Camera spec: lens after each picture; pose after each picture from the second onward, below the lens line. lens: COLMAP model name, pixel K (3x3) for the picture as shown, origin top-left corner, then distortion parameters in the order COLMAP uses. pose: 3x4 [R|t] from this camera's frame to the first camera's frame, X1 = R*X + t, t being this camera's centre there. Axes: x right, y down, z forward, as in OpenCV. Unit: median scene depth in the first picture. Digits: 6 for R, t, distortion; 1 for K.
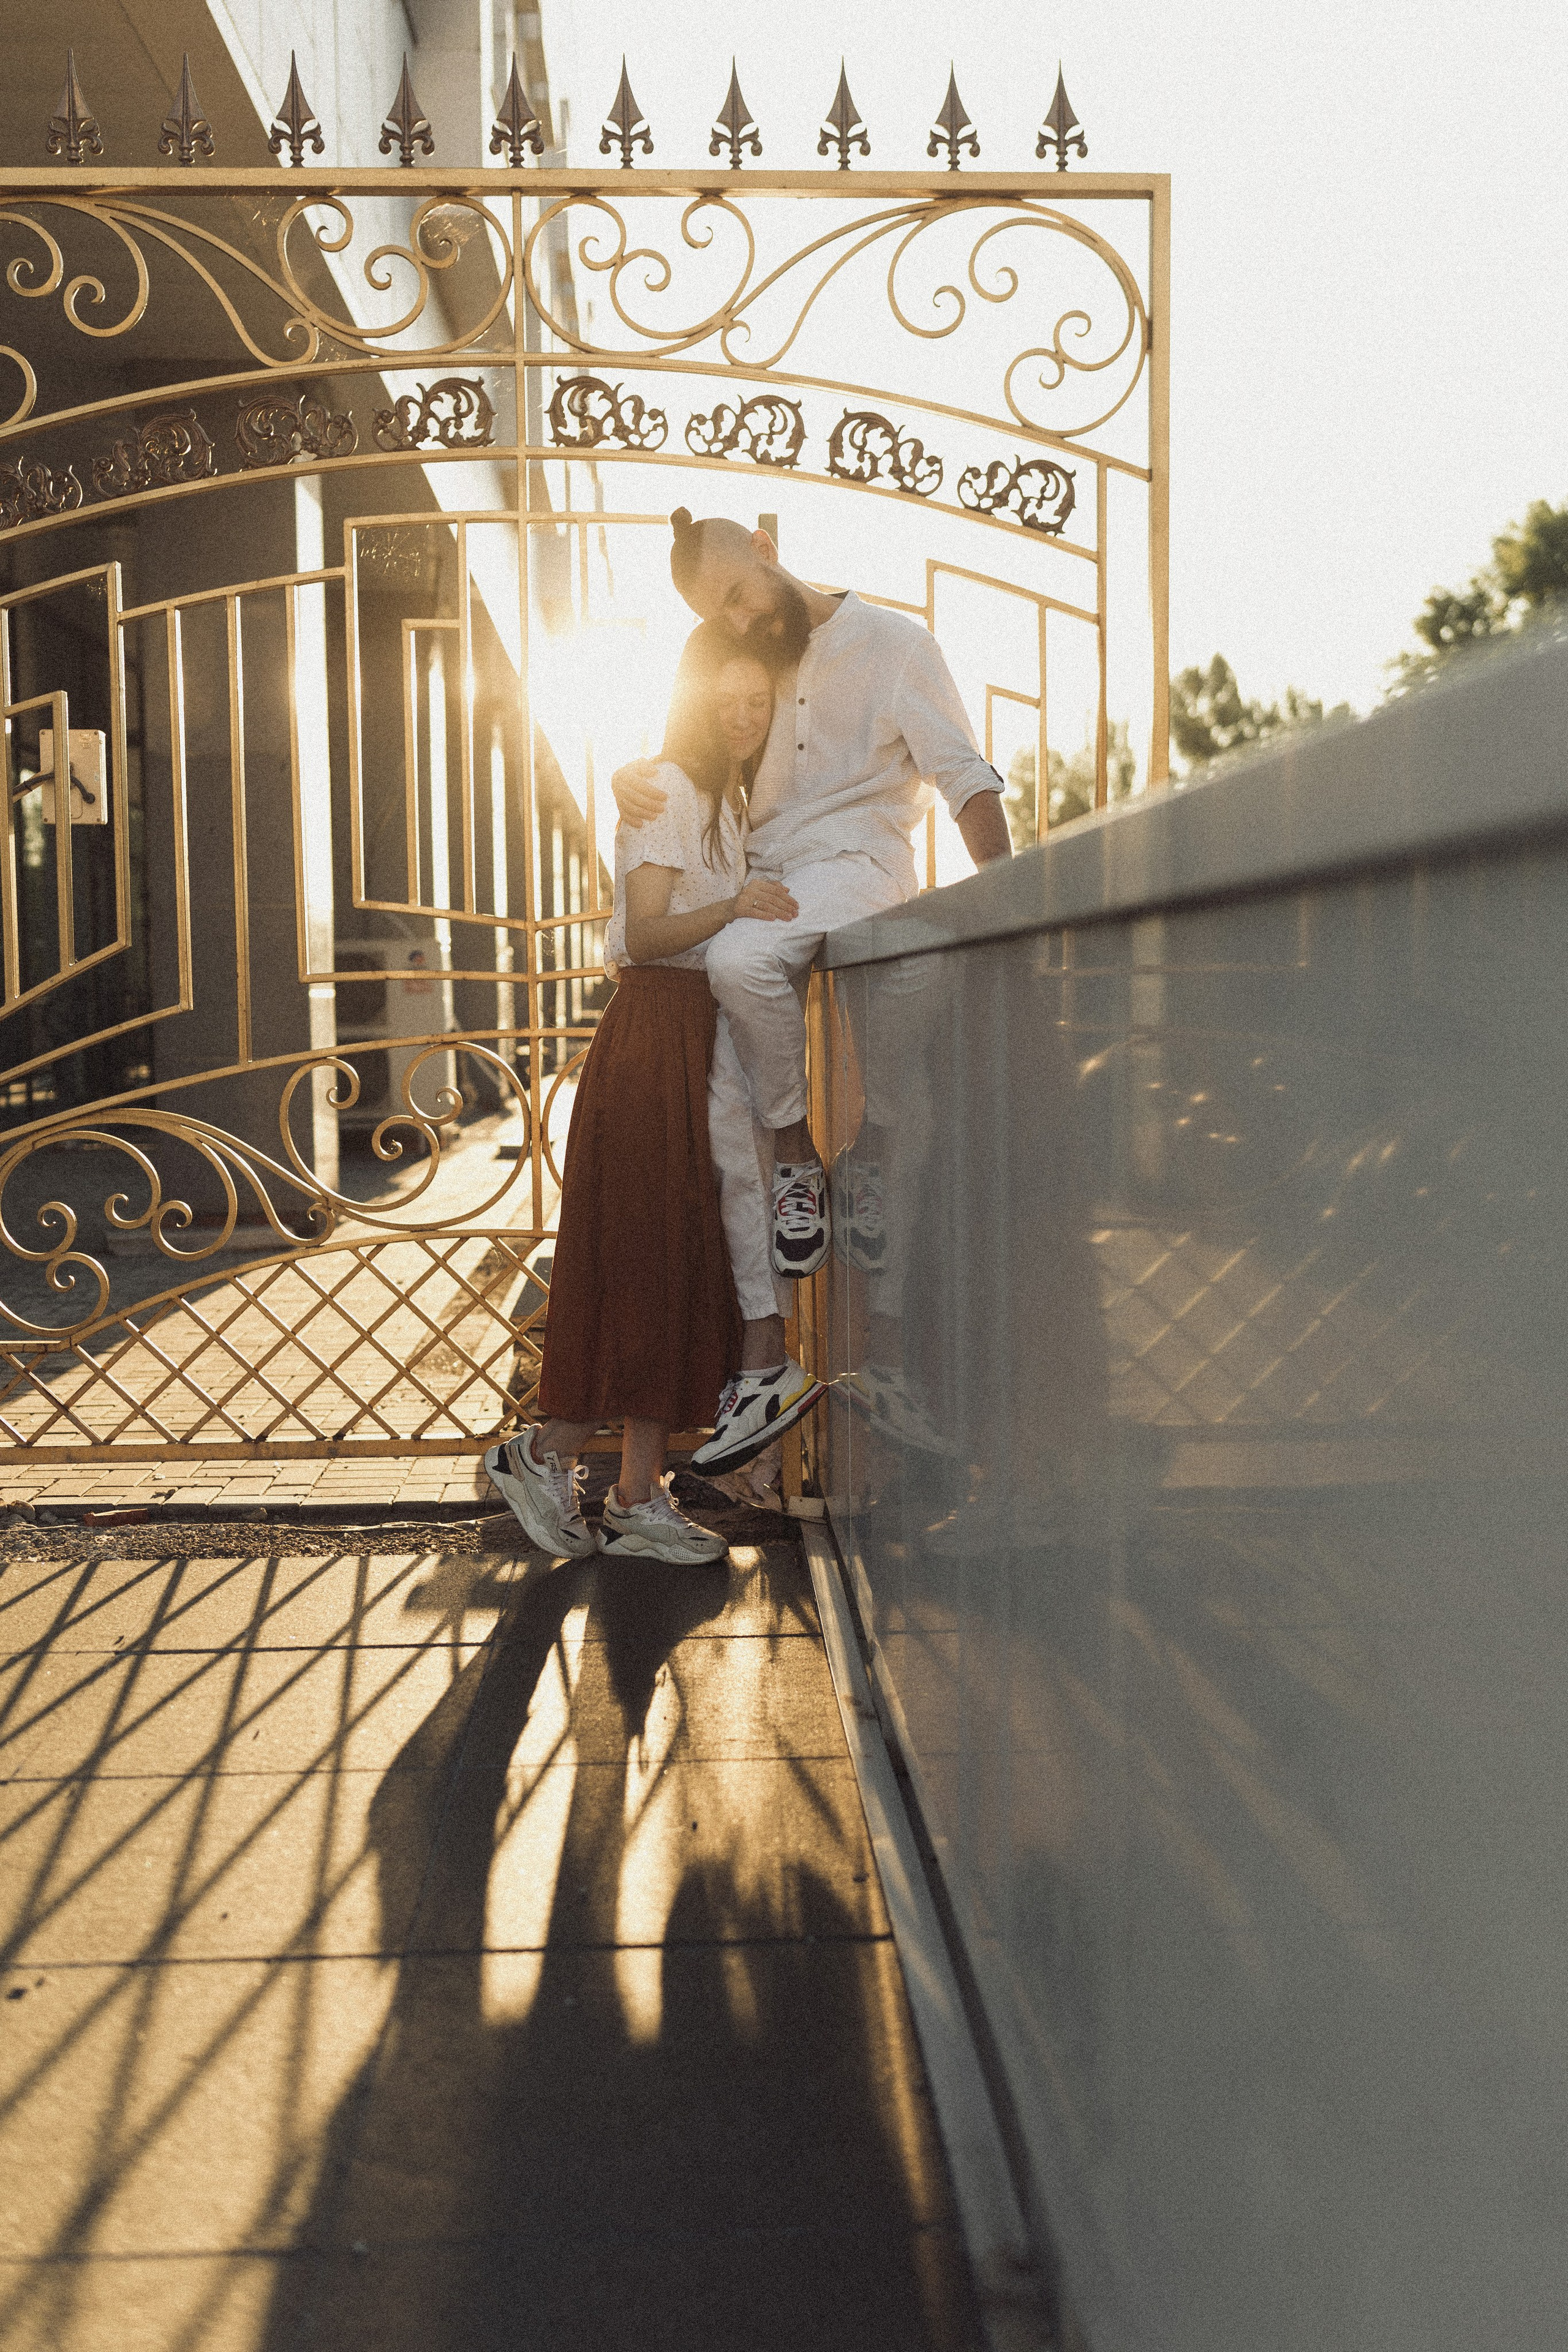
lens RADIAL K [[2297.3, 0, 784.0], [0, 2297.3, 1176.0], [0, 0, 1]] dist [-0.007653, -0.004066]
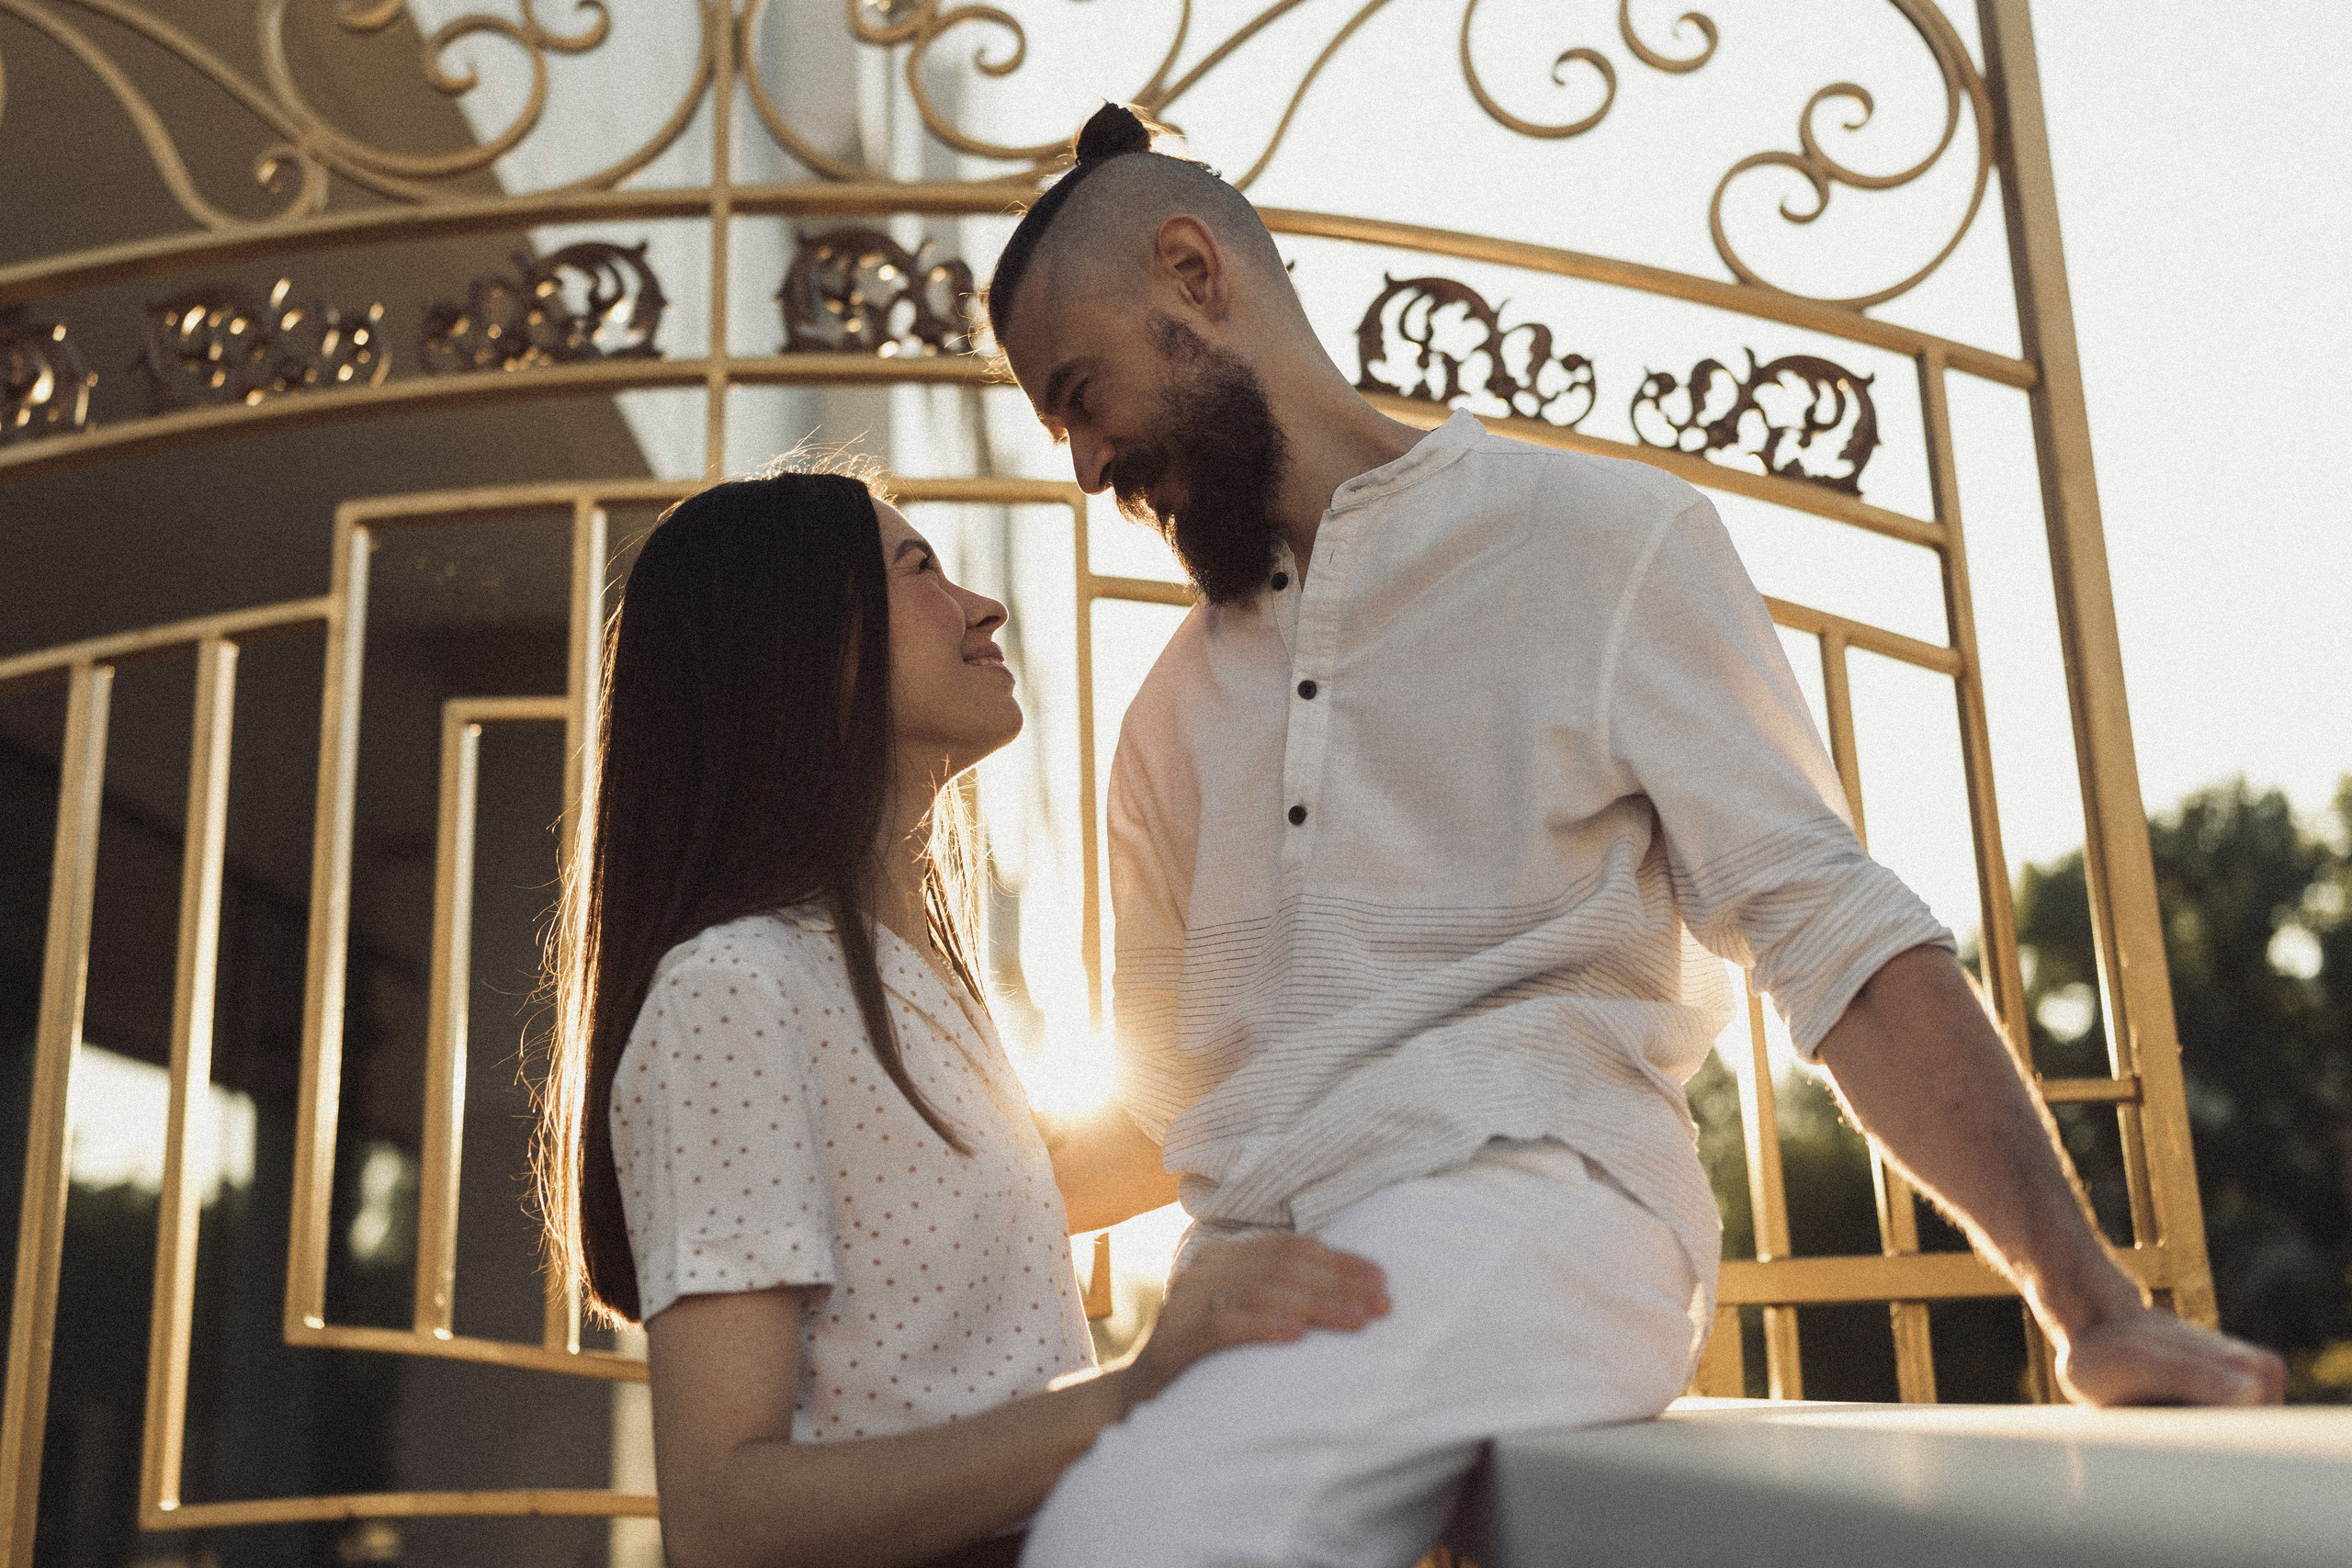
lens RADIAL K [[2297.1, 0, 1176.0], [0, 2297.1, 784.0], [0, 0, 1]] dist [-0.007653, -0.004066]
pose [[0.997580, -0.037035, -0.058843, 0.006697], [0.016289, 0.947264, -0.320040, -0.075420], [0.067592, 0.318308, 0.945575, 0.567514]]
